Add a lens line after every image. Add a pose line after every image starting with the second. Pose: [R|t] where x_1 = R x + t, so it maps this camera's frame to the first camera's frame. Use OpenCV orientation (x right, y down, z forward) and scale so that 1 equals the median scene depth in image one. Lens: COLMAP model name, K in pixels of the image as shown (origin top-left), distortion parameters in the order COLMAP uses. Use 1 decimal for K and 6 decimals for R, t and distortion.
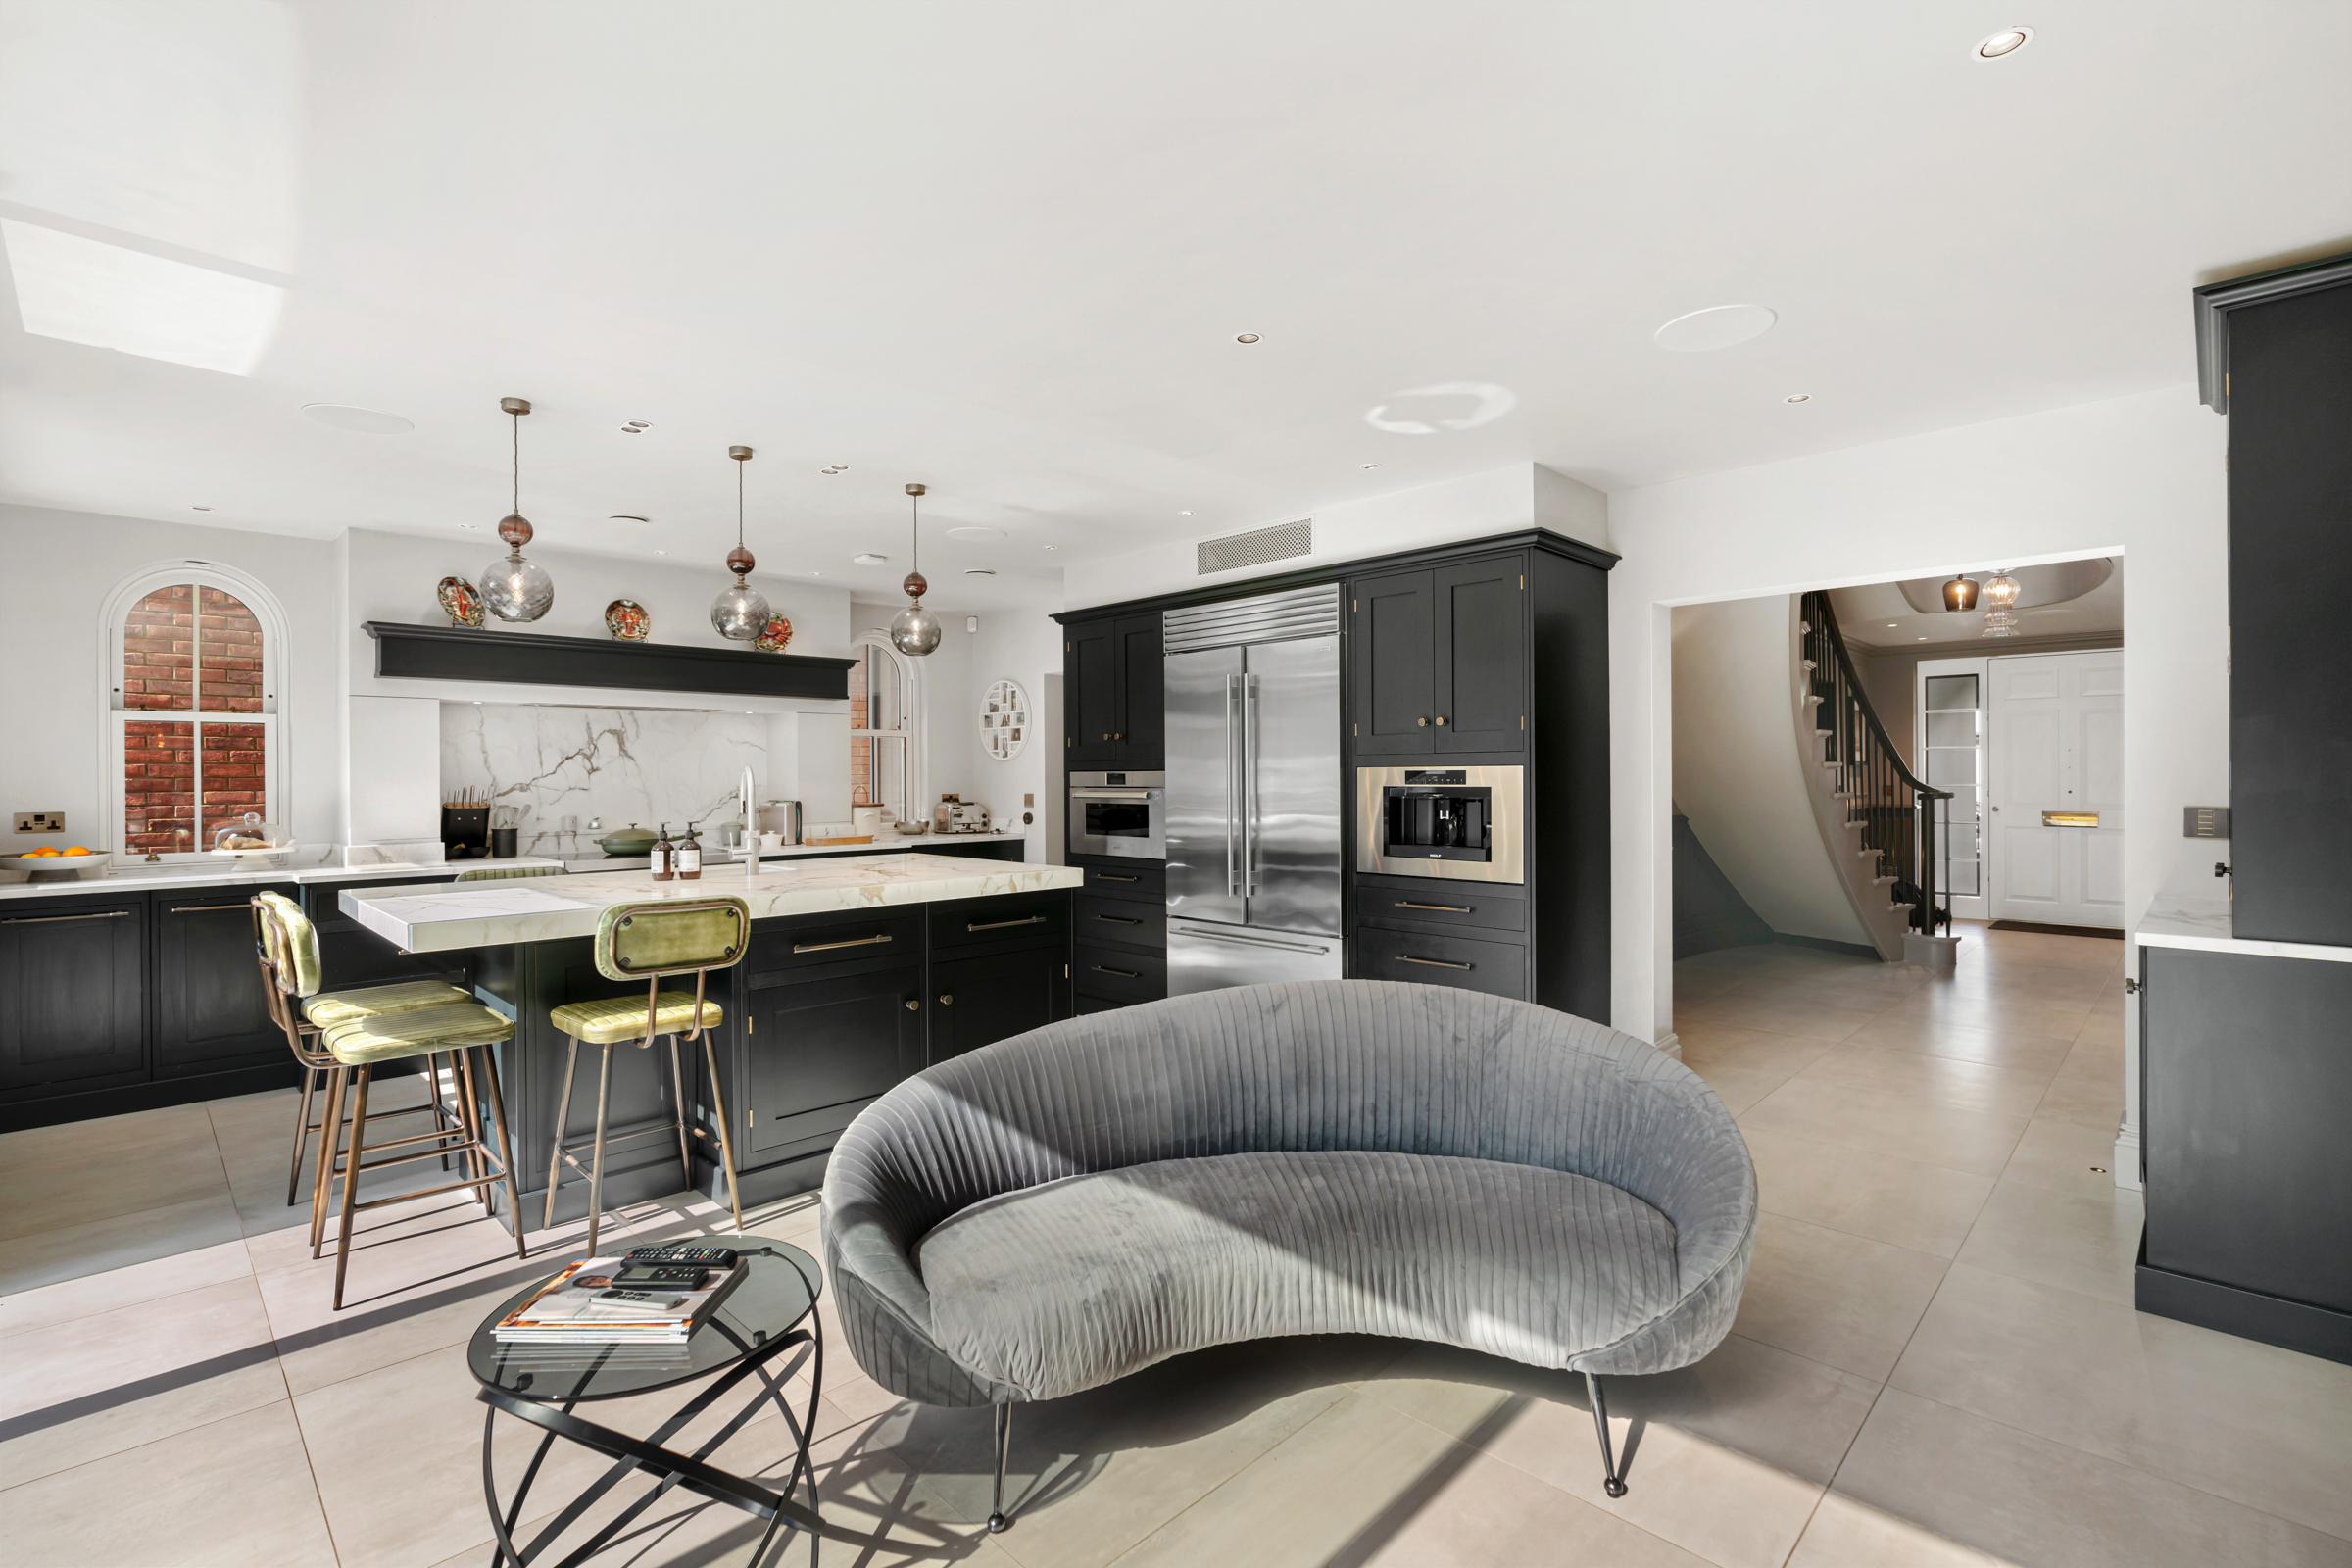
lens RADIAL K [[1063.0, 0, 1173.7], [0, 1063.0, 785.8], [0, 0, 1]] dist [-0.000558, 0.000298]
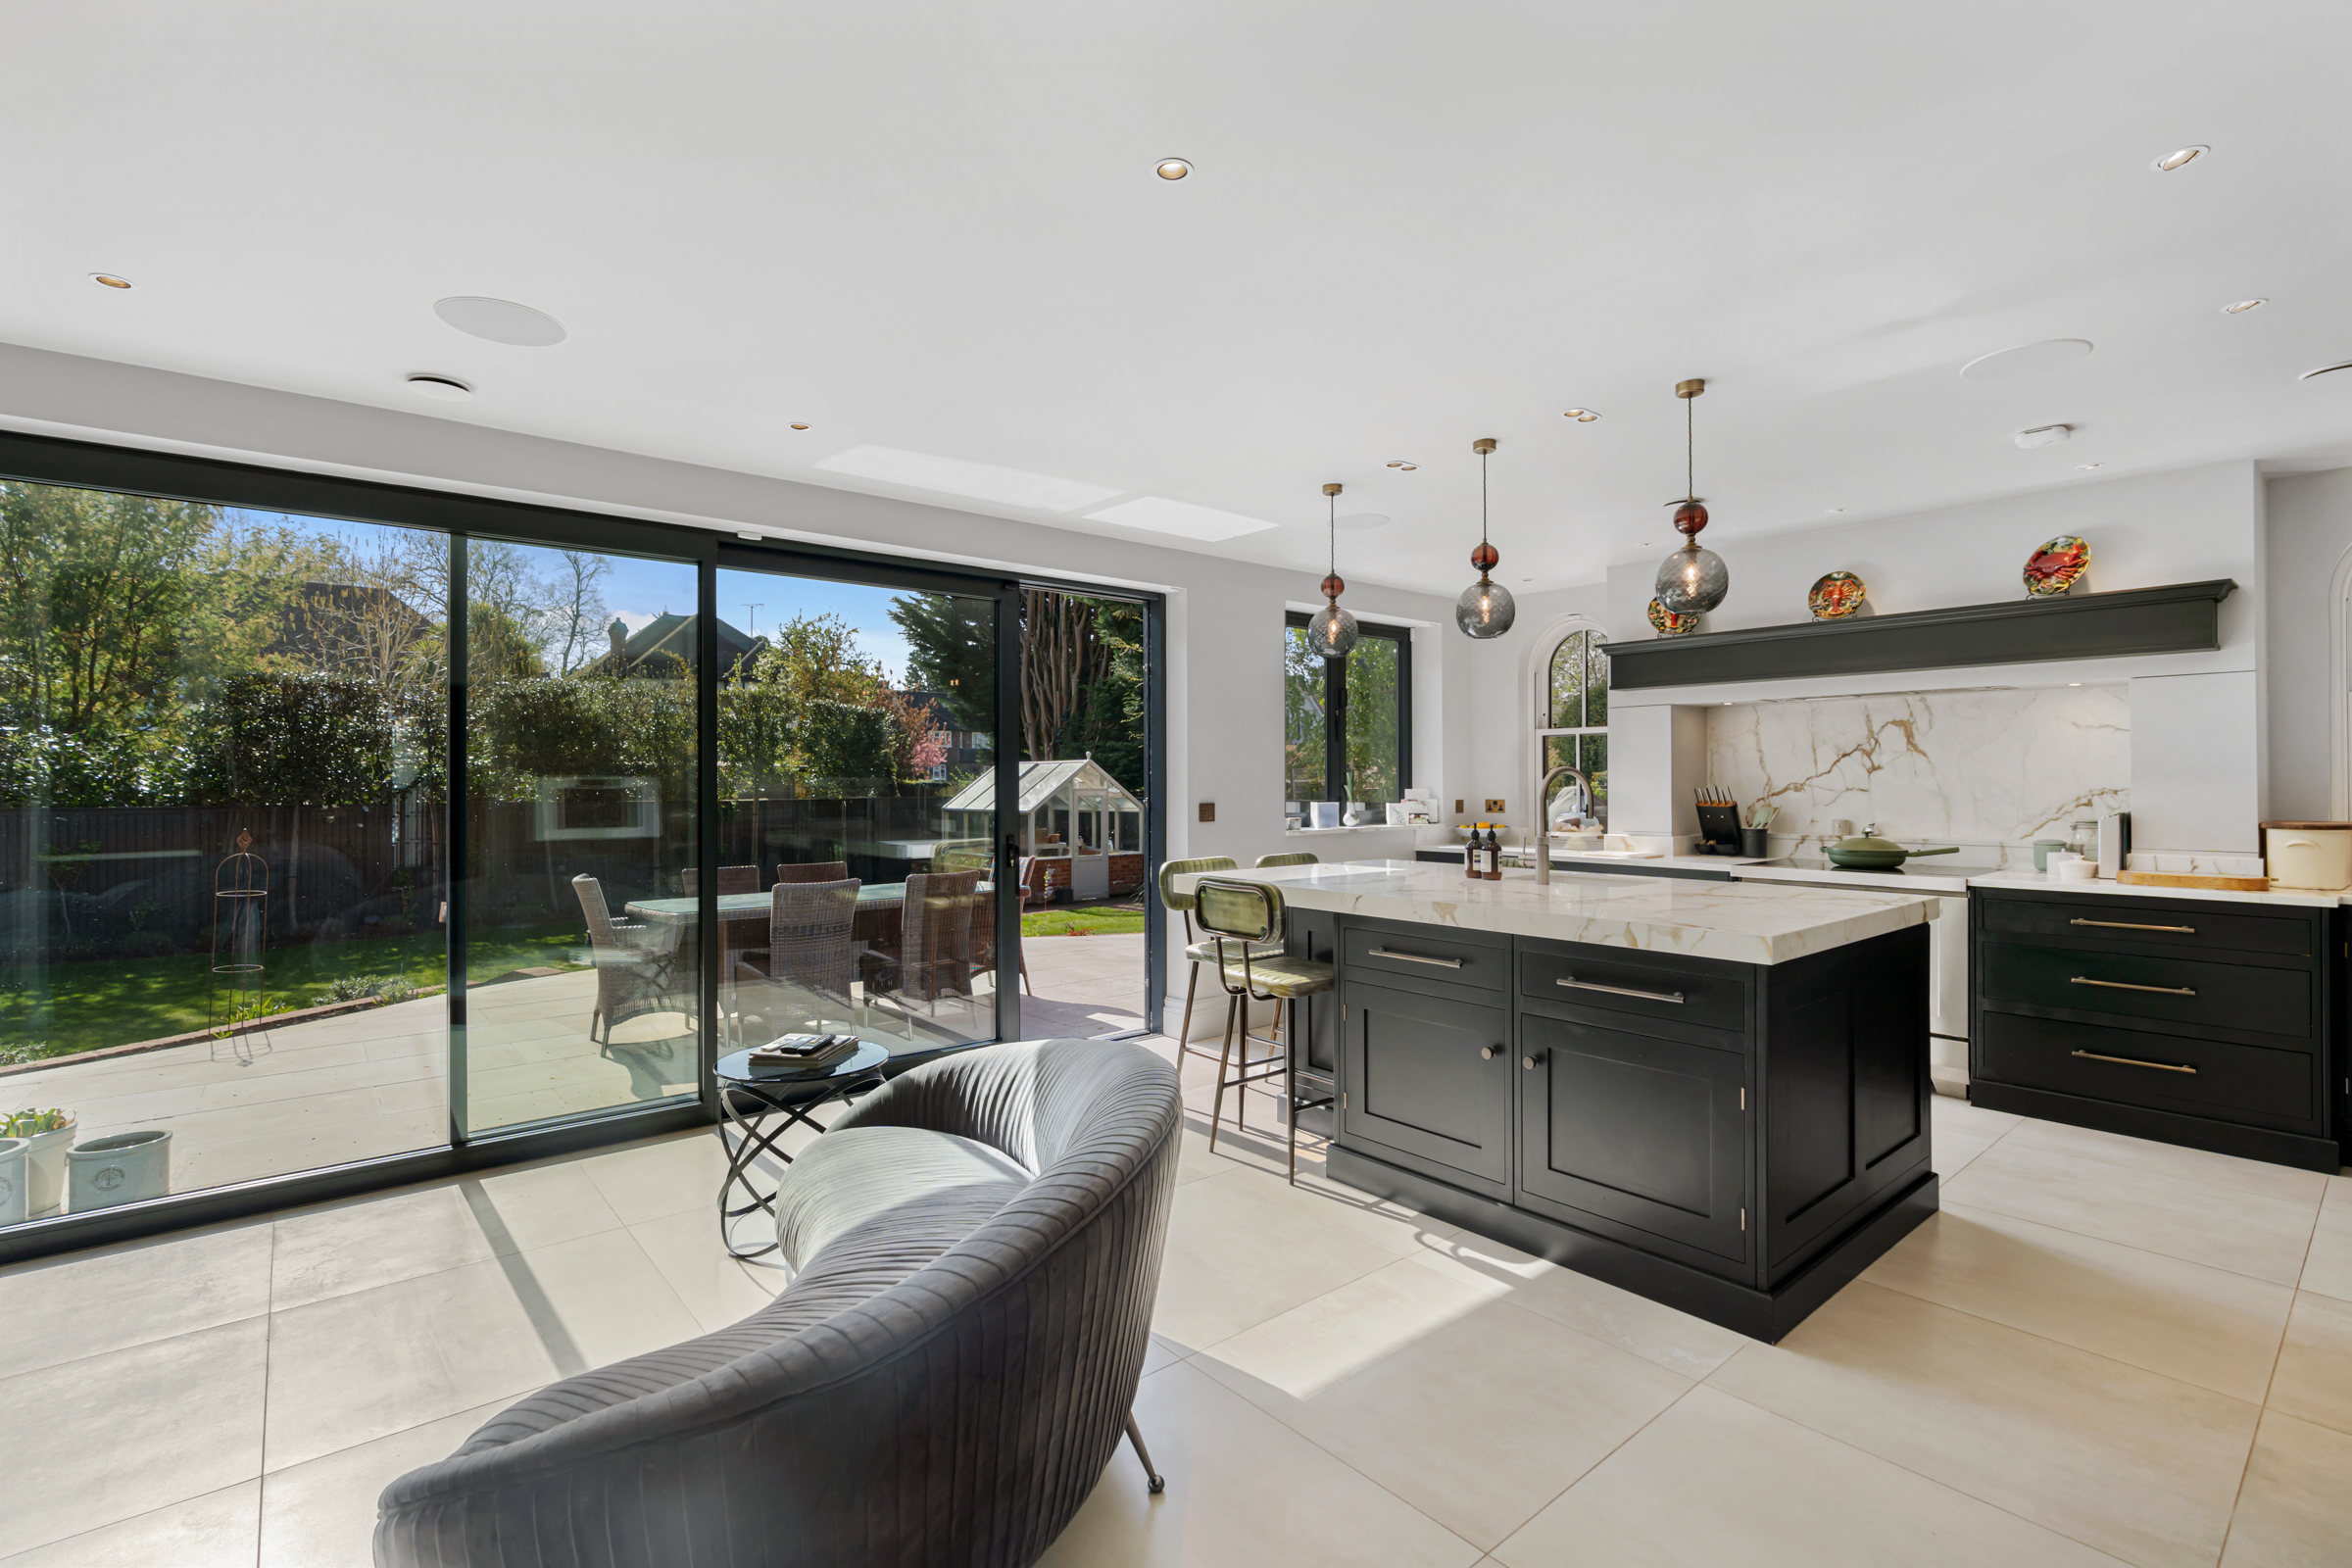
lens RADIAL K [[1063.0, 0, 1172.9], [0, 1063.0, 769.1], [0, 0, 1]] dist [-0.000558, 0.000298]
pose [[-0.090373, -0.004205, -0.995899, 0.387899], [-0.006596, 0.999972, -0.003624, -0.007774], [0.995886, 0.006242, -0.090399, 0.530602]]
